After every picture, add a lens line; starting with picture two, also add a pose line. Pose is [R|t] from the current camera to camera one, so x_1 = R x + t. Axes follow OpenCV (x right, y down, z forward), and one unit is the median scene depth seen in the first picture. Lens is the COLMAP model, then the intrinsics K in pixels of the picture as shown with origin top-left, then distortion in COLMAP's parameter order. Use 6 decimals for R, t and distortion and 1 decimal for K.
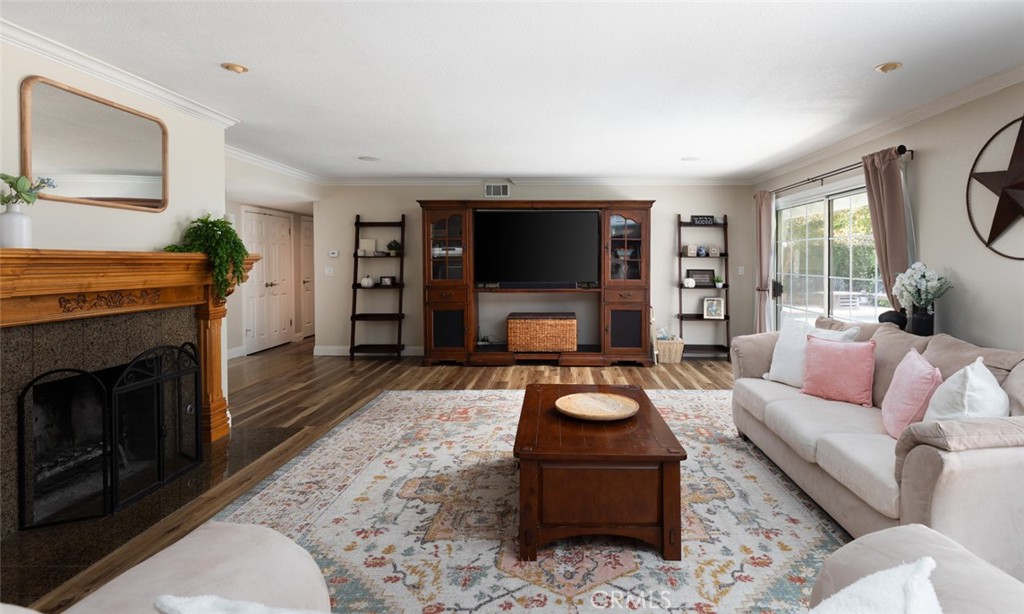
lens RADIAL K [[527.2, 0, 553.9], [0, 527.2, 261.4], [0, 0, 1]] dist [0.001009, -0.000671]
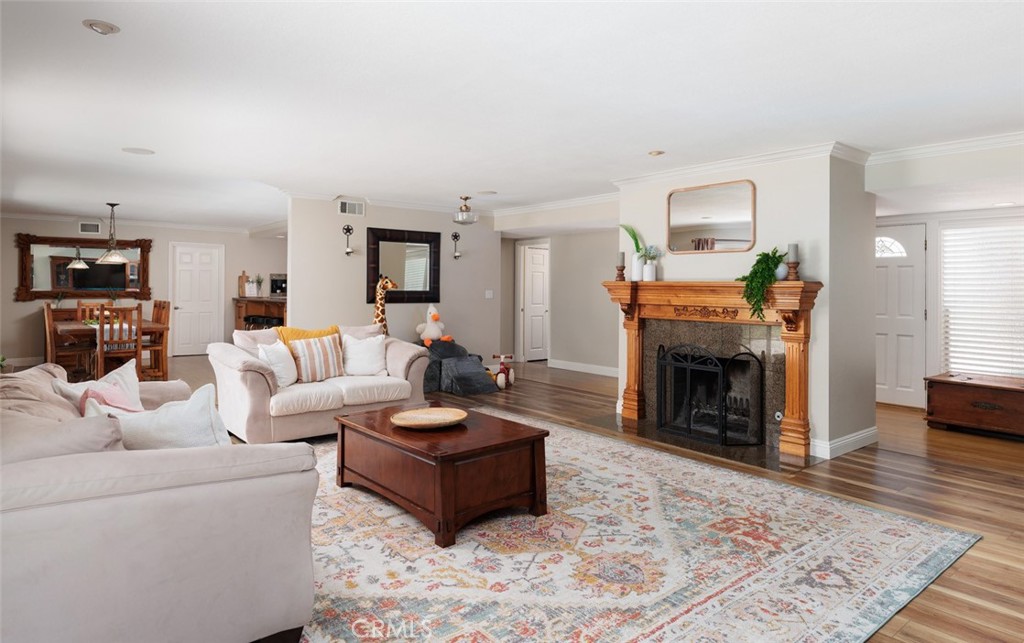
lens RADIAL K [[605.8, 0, 527.6], [0, 605.8, 287.1], [0, 0, 1]] dist [-0.017044, 0.000820]
pose [[-0.763755, -0.006715, -0.645472, 0.333178], [-0.008705, 0.999962, -0.000102, 0.001779], [0.645448, 0.005541, -0.763784, 0.944787]]
